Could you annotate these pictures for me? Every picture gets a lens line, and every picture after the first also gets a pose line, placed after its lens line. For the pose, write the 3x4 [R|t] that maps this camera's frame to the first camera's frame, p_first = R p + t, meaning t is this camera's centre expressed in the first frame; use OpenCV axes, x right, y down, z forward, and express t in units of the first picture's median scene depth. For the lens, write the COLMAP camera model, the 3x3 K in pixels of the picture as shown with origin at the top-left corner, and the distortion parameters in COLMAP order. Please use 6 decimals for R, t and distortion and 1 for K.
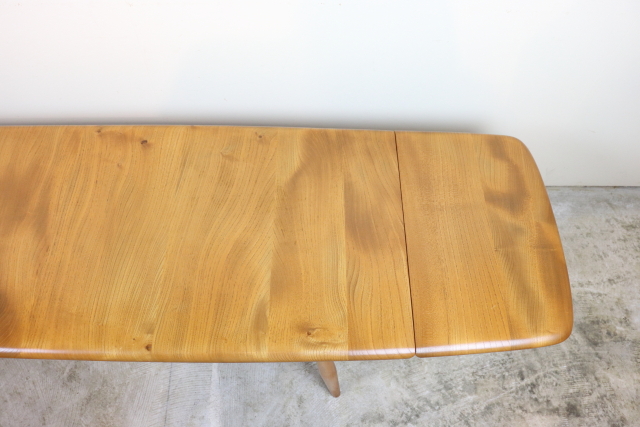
lens RADIAL K [[518.7, 0, 318.5], [0, 518.7, 210.6], [0, 0, 1]] dist [-0.175927, 0.147693]
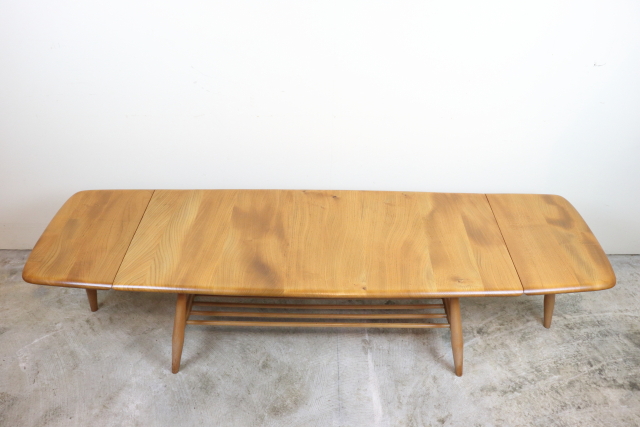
lens RADIAL K [[518.7, 0, 316.8], [0, 518.7, 216.1], [0, 0, 1]] dist [-0.175927, 0.147693]
pose [[0.999414, -0.008847, -0.033081, -0.315498], [-0.004295, 0.926040, -0.377402, 0.499242], [0.033973, 0.377323, 0.925458, -0.466548]]
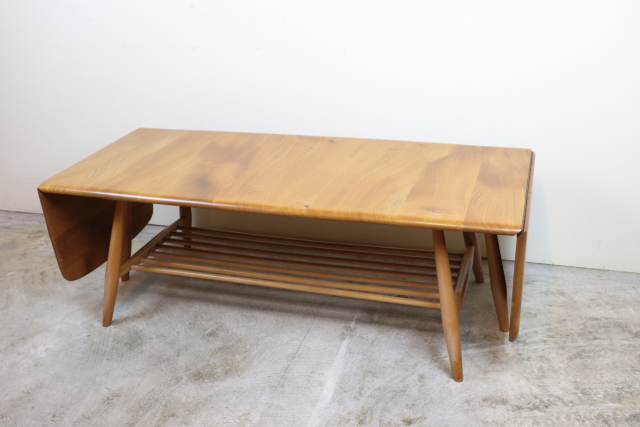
lens RADIAL K [[680.1, 0, 315.1], [0, 680.1, 213.4], [0, 0, 1]] dist [-0.031076, 0.000000]
pose [[0.945719, 0.055492, -0.320213, 0.175541], [-0.228960, 0.813027, -0.535316, 0.887186], [0.230636, 0.579575, 0.781601, -0.256756]]
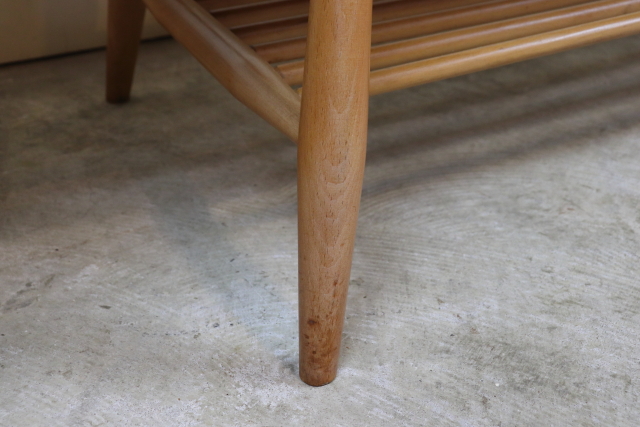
lens RADIAL K [[947.4, 0, 319.8], [0, 947.4, 214.2], [0, 0, 1]] dist [0.076319, 0.000000]
pose [[0.903993, -0.268061, 0.333076, -0.904401], [0.394674, 0.822769, -0.409005, 0.497829], [-0.164406, 0.501194, 0.849574, 0.558171]]
